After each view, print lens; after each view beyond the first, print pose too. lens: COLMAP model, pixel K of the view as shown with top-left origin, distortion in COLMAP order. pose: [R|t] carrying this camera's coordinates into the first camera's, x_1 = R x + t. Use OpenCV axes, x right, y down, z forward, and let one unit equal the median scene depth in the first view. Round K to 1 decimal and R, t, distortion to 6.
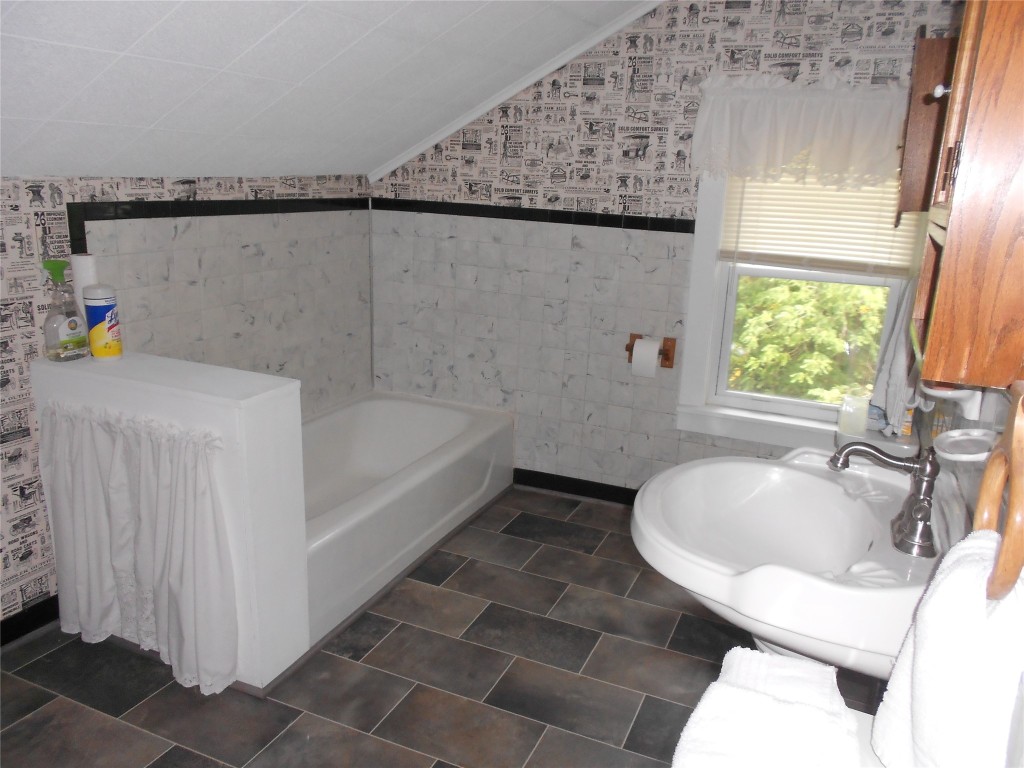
lens RADIAL K [[803.3, 0, 516.1], [0, 803.3, 385.3], [0, 0, 1]] dist [0.037058, -0.031135]
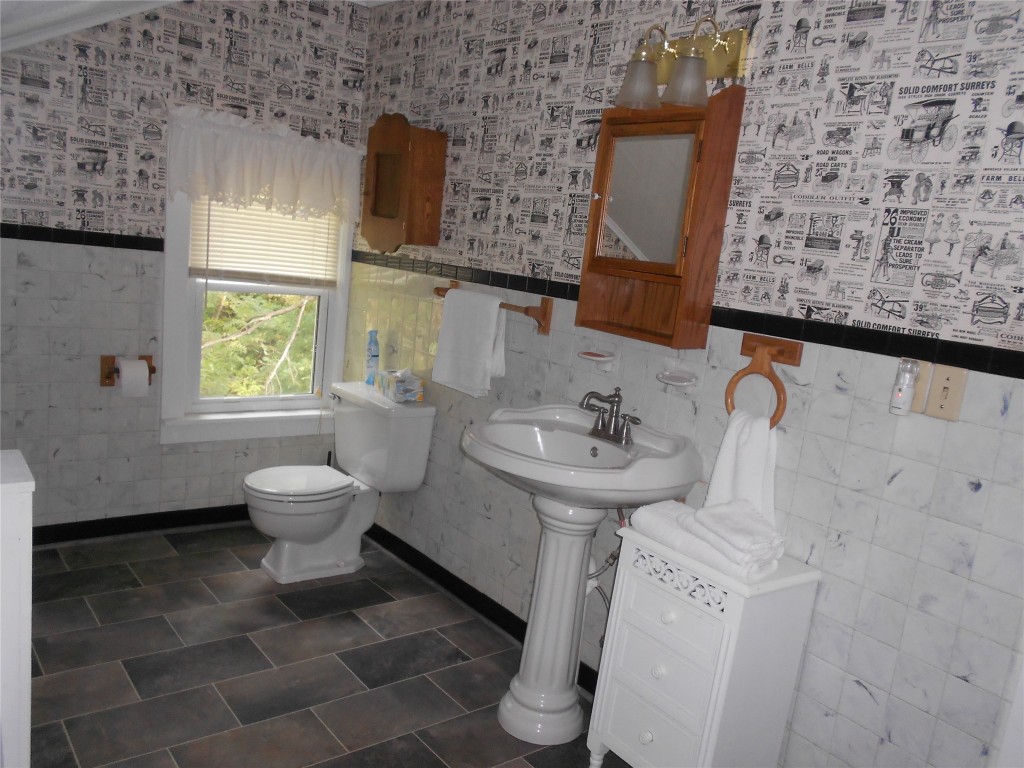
lens RADIAL K [[803.3, 0, 515.5], [0, 803.3, 382.9], [0, 0, 1]] dist [0.037058, -0.031135]
pose [[0.477888, -0.141446, 0.866958, -0.480852], [0.136184, 0.986948, 0.085954, -0.050578], [-0.867800, 0.076989, 0.490914, 0.116083]]
